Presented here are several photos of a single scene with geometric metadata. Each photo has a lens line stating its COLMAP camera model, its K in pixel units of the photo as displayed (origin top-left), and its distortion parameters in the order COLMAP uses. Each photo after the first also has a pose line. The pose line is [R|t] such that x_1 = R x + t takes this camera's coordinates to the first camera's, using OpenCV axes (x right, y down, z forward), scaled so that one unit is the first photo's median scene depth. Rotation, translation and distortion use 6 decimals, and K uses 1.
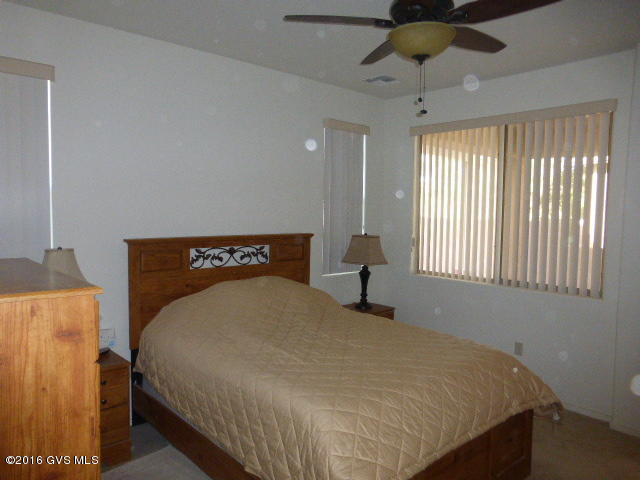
lens RADIAL K [[484.4, 0, 324.0], [0, 484.4, 231.8], [0, 0, 1]] dist [-0.006970, 0.002124]
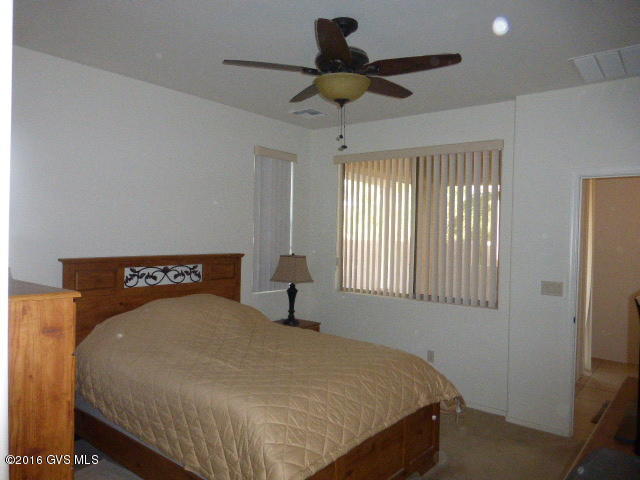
lens RADIAL K [[484.4, 0, 324.0], [0, 484.4, 231.8], [0, 0, 1]] dist [-0.006970, 0.002124]
pose [[0.988328, 0.004198, 0.152283, -0.016857], [0.002962, 0.998902, -0.046760, 0.009670], [-0.152312, 0.046666, 0.987230, -0.116964]]
